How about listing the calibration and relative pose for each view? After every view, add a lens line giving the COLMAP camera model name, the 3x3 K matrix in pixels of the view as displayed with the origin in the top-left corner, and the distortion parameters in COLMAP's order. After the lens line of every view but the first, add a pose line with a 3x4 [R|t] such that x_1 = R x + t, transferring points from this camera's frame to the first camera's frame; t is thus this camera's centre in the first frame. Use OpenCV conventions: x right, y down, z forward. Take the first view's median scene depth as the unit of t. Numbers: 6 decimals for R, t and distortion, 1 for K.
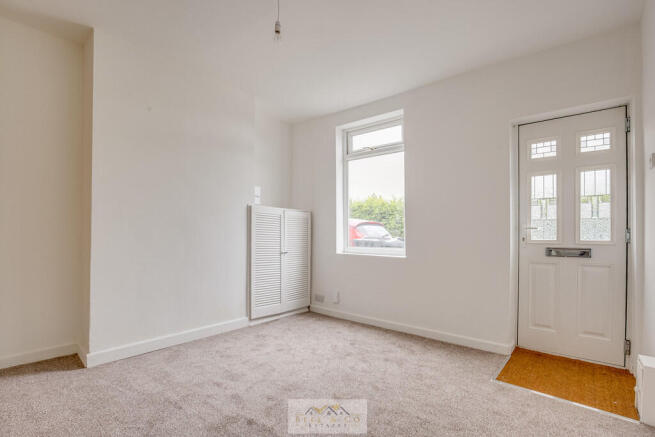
lens RADIAL K [[318.3, 0, 327.8], [0, 318.3, 243.9], [0, 0, 1]] dist [-0.015240, -0.000591]
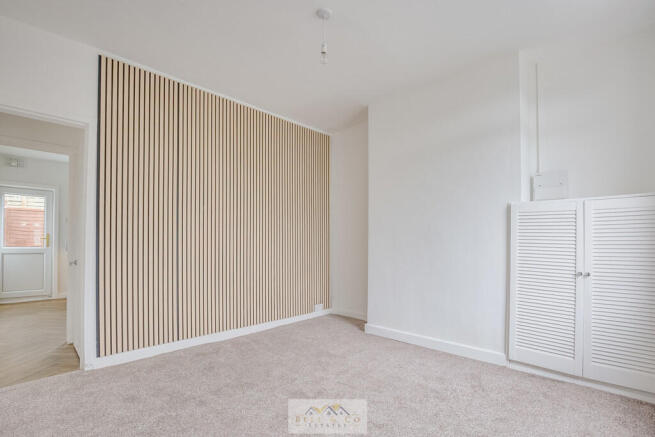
lens RADIAL K [[311.2, 0, 326.5], [0, 311.2, 246.1], [0, 0, 1]] dist [-0.001379, -0.000113]
pose [[-0.073176, -0.000298, -0.997319, 0.635866], [-0.032622, 0.999466, 0.002095, -0.013137], [0.996785, 0.032687, -0.073147, 0.793022]]
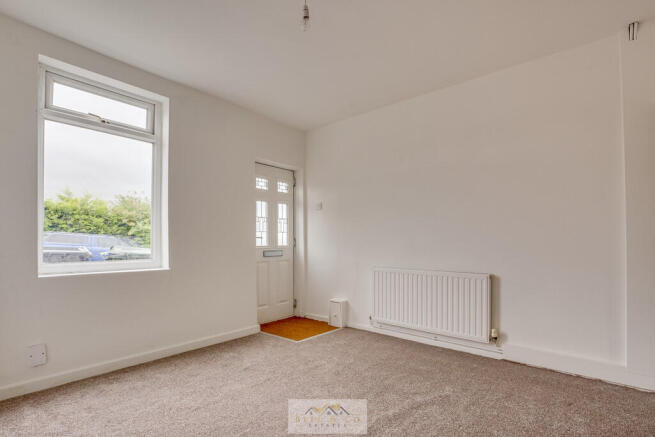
lens RADIAL K [[311.2, 0, 326.5], [0, 311.2, 246.1], [0, 0, 1]] dist [-0.001379, -0.000113]
pose [[0.004539, -0.017684, 0.999833, -0.738518], [0.029386, 0.999414, 0.017543, -0.027916], [-0.999558, 0.029301, 0.005056, 0.690520]]
